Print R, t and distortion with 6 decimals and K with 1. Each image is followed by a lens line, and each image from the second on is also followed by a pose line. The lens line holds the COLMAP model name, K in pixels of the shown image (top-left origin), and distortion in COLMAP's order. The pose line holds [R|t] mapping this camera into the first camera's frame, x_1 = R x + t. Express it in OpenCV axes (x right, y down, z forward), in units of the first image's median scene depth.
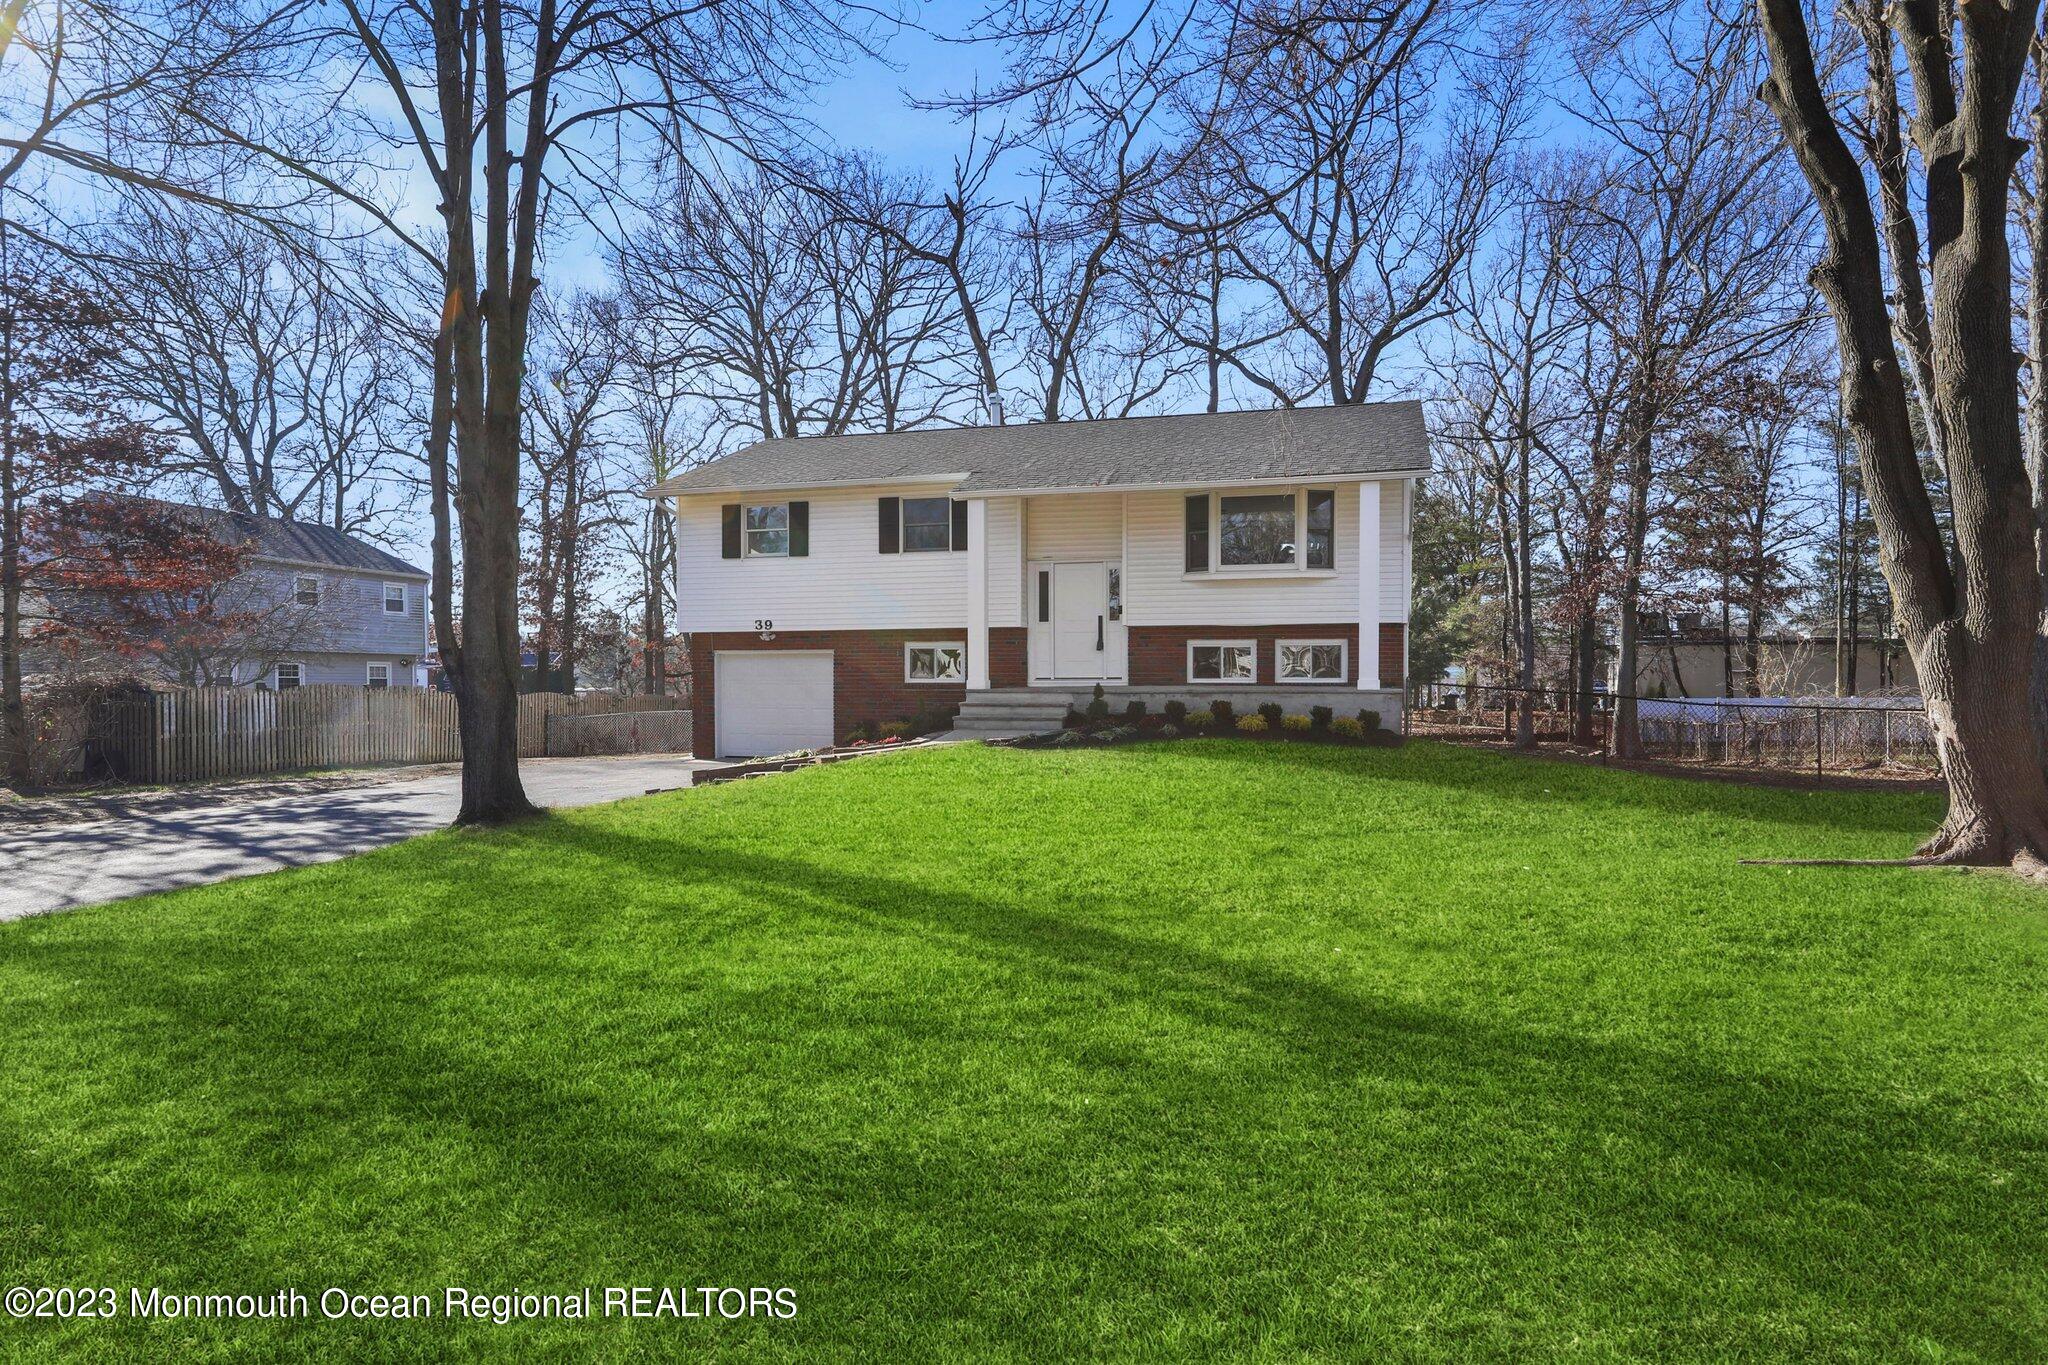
lens RADIAL K [[1317.3, 0, 1024.0], [0, 1317.3, 682.5], [0, 0, 1]] dist [-0.003685, -0.000583]
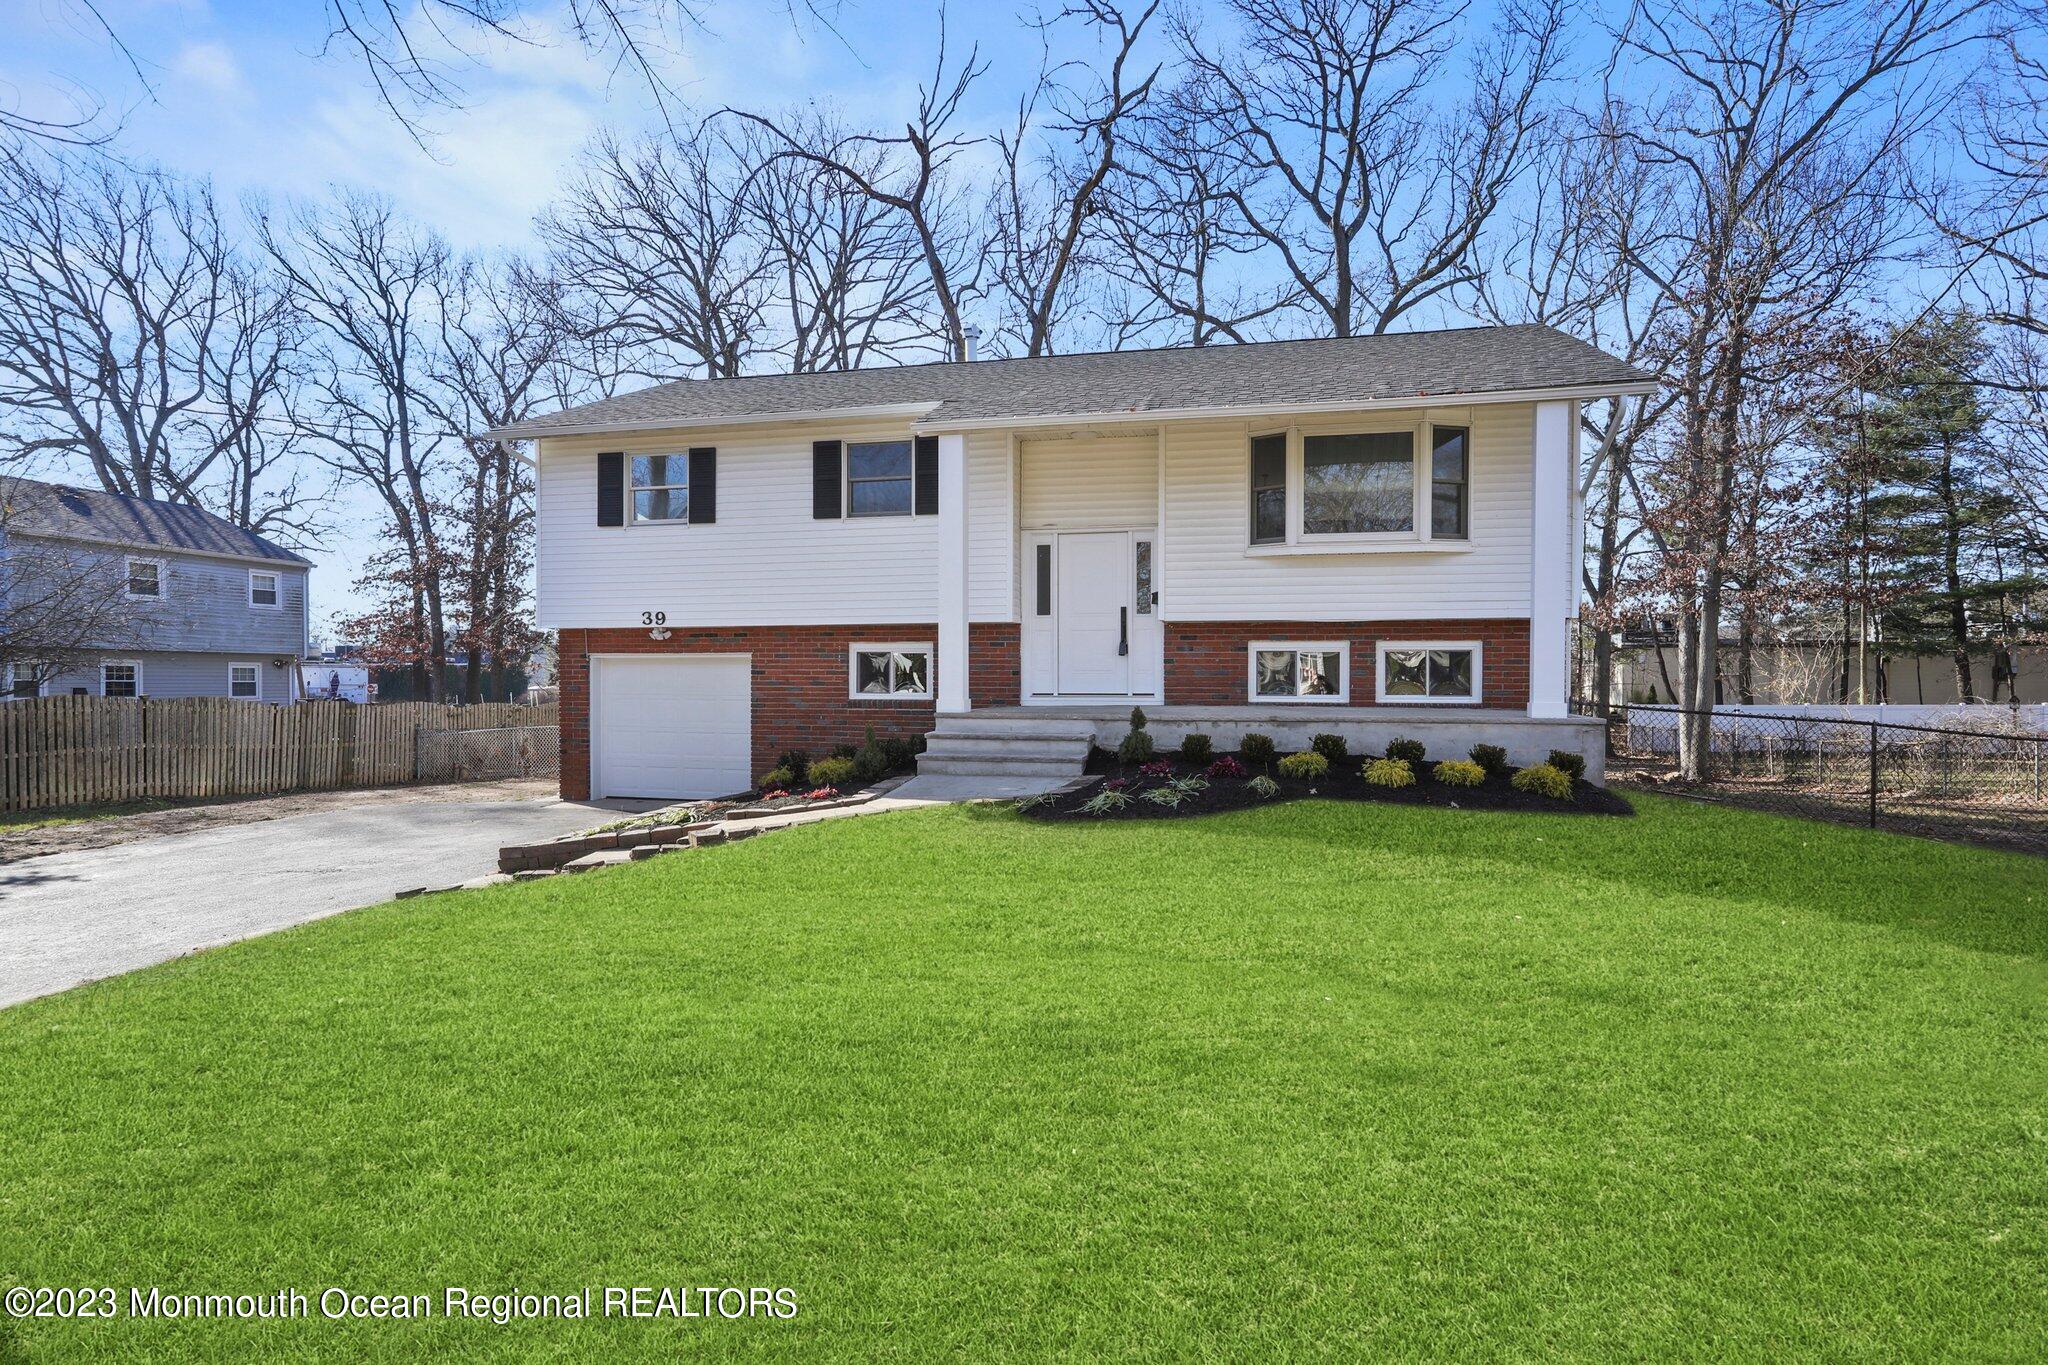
lens RADIAL K [[1219.0, 0, 1020.8], [0, 1219.0, 673.9], [0, 0, 1]] dist [-0.003400, -0.000304]
pose [[0.999458, 0.002736, 0.032813, -0.017755], [-0.002593, 0.999987, -0.004419, -0.010356], [-0.032825, 0.004331, 0.999452, 0.315100]]
